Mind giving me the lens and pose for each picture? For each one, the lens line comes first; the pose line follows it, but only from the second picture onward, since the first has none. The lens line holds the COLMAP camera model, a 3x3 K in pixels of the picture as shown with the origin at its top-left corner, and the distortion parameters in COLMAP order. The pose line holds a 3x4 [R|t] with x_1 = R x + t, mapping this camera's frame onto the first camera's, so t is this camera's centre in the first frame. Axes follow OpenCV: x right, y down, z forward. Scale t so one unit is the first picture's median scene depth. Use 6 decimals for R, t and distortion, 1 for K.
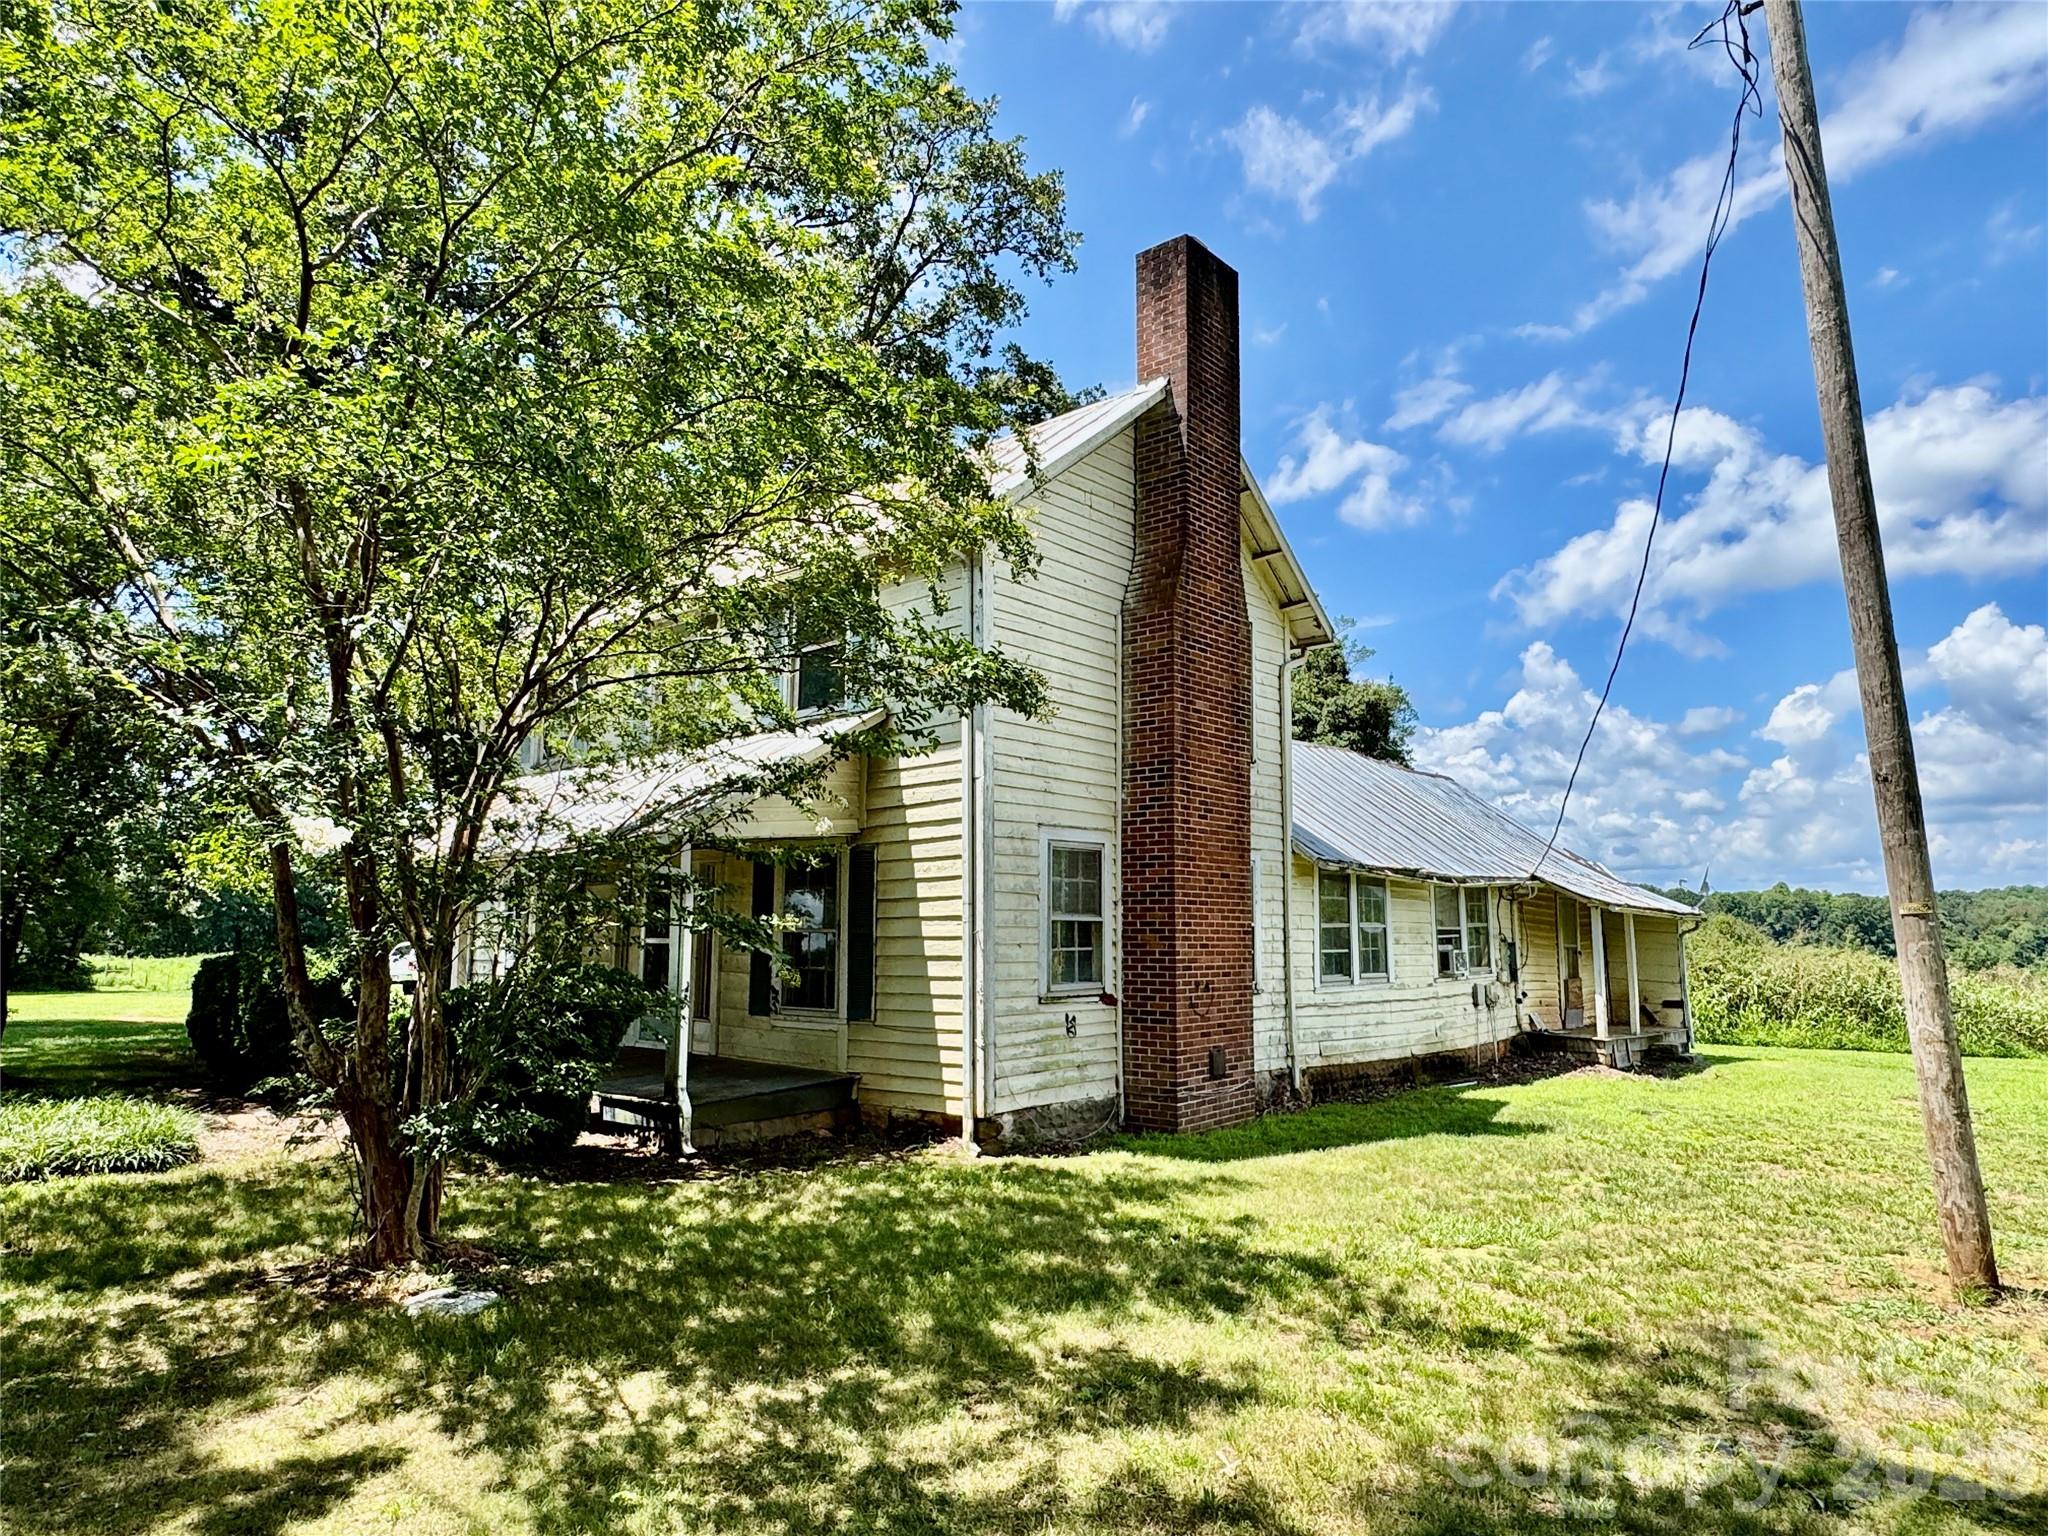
lens RADIAL K [[1278.9, 0, 1025.6], [0, 1278.9, 771.0], [0, 0, 1]] dist [-0.001182, 0.001709]
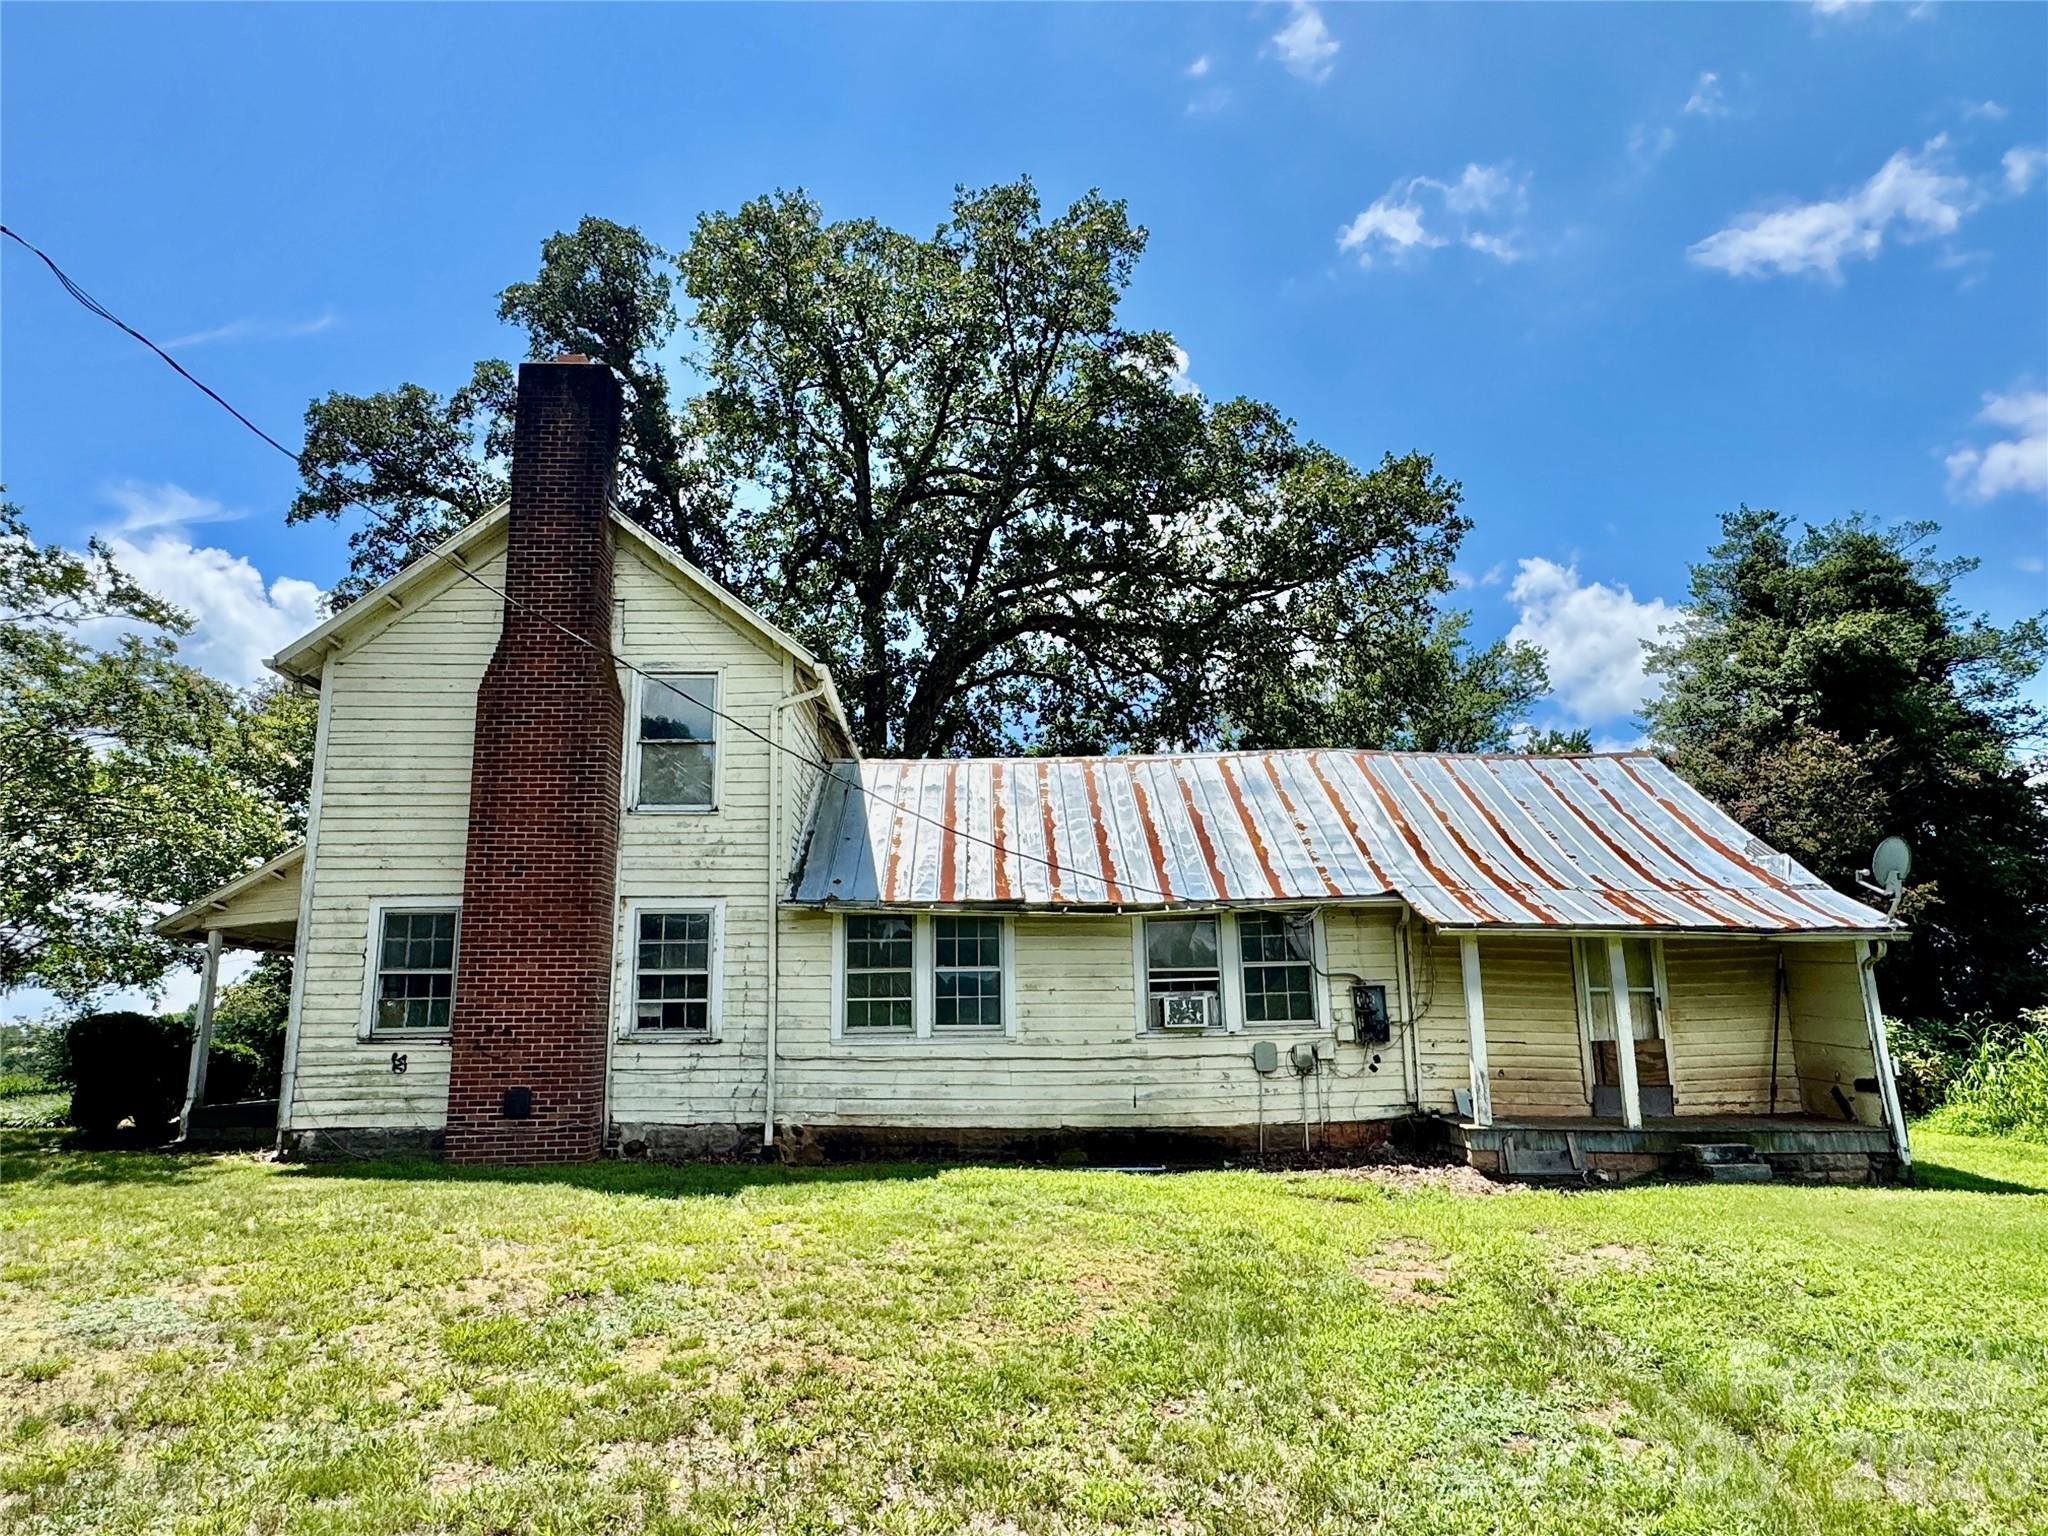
lens RADIAL K [[1278.9, 0, 1025.6], [0, 1278.9, 771.0], [0, 0, 1]] dist [-0.001182, 0.001709]
pose [[0.693452, -0.145634, -0.705631, 1.007958], [0.101543, 0.989338, -0.104397, 0.088033], [0.713312, 0.000743, 0.700846, 0.450986]]
